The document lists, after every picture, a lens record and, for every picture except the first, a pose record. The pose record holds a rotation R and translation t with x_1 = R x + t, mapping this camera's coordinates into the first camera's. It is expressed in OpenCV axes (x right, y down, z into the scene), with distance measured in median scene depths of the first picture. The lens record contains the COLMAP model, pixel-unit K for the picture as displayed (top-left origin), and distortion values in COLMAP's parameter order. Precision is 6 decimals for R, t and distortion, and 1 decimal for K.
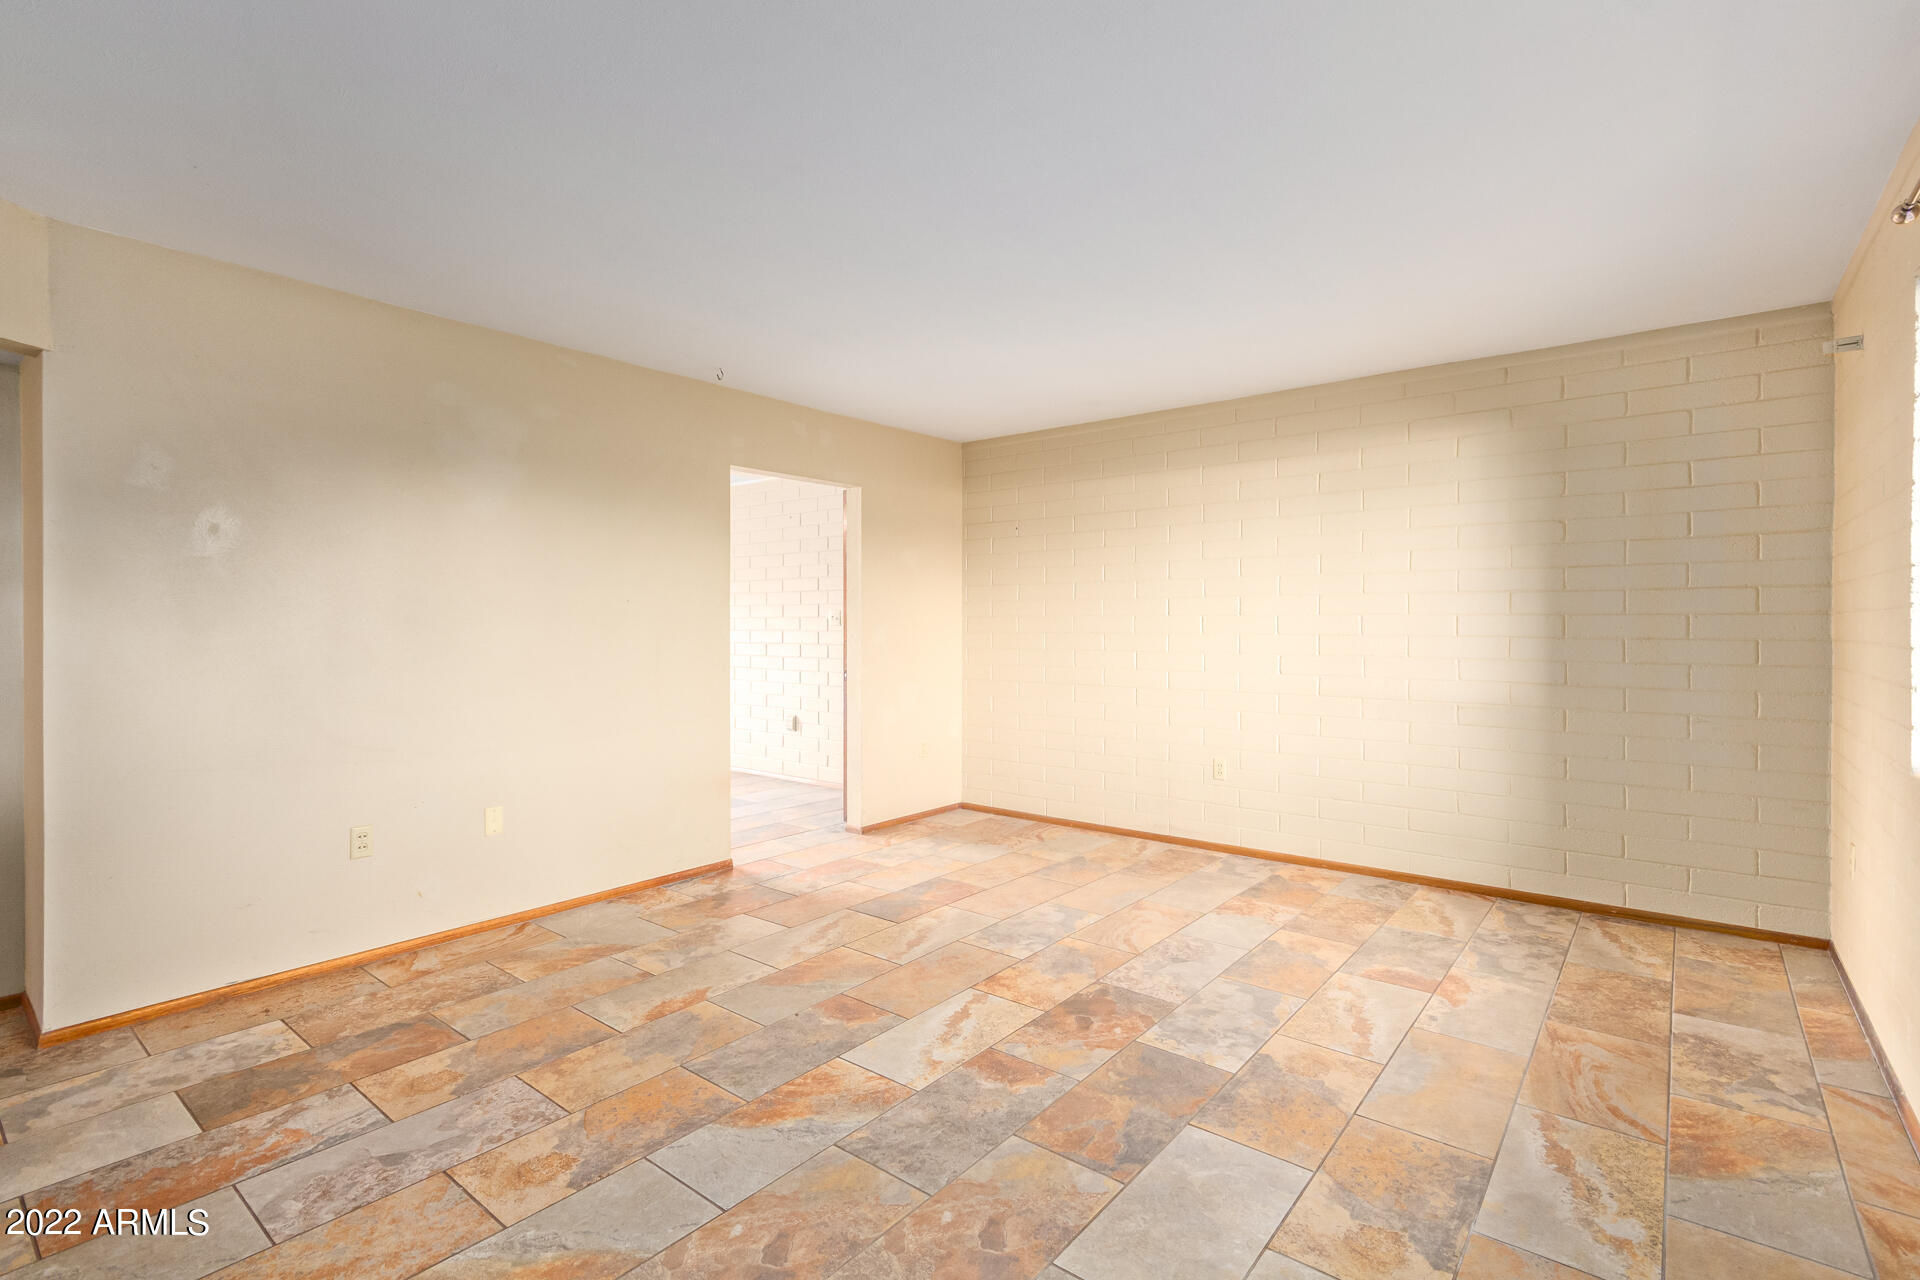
lens RADIAL K [[897.7, 0, 953.4], [0, 897.7, 632.9], [0, 0, 1]] dist [-0.001849, -0.000447]
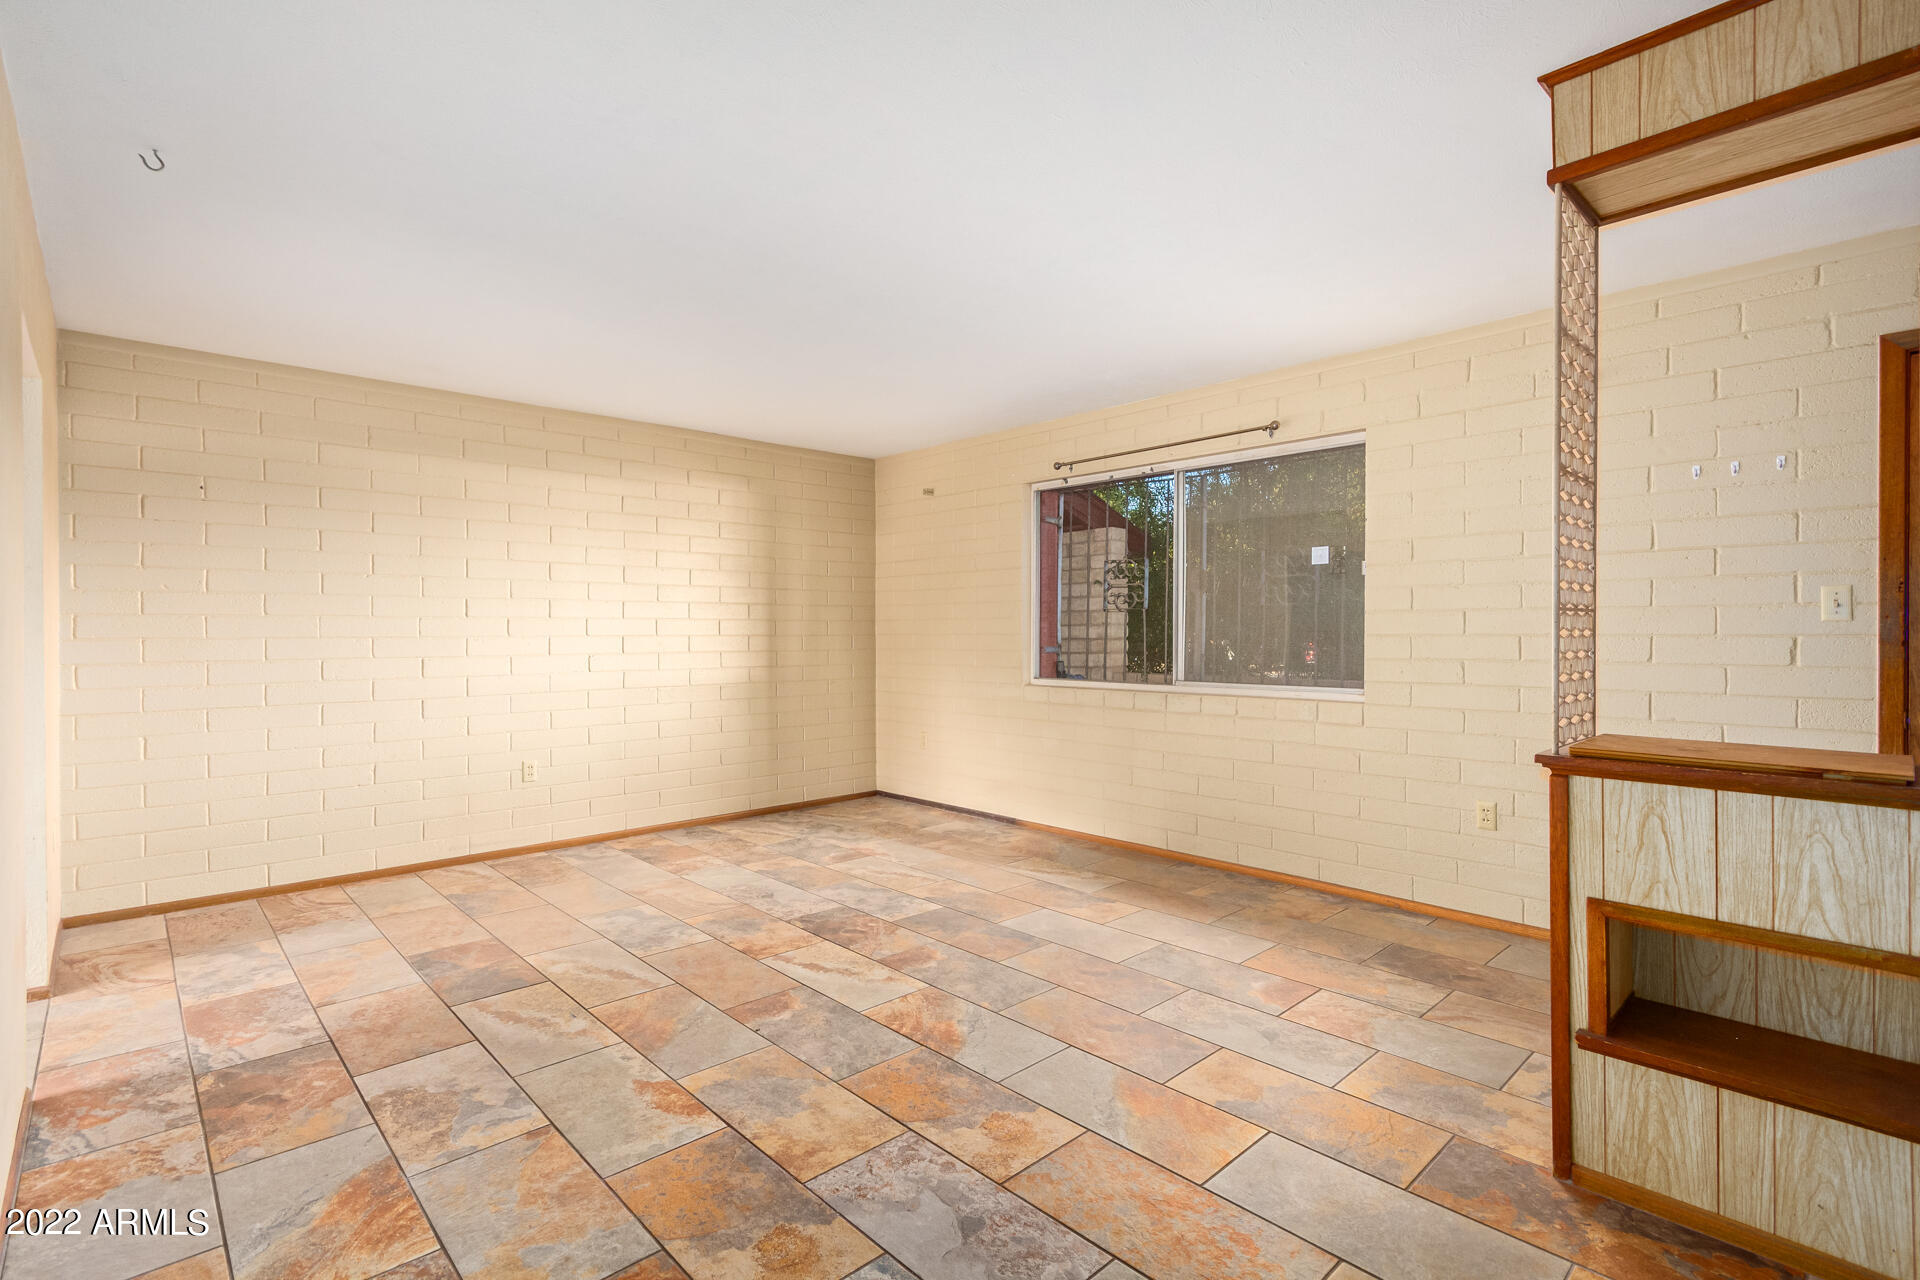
lens RADIAL K [[927.1, 0, 960.0], [0, 927.1, 640.0], [0, 0, 1]] dist [0.011536, -0.000748]
pose [[0.121242, -0.011241, 0.992559, -1.072764], [0.011116, 0.999889, 0.009967, 0.000639], [-0.992561, 0.009825, 0.121353, 0.626365]]
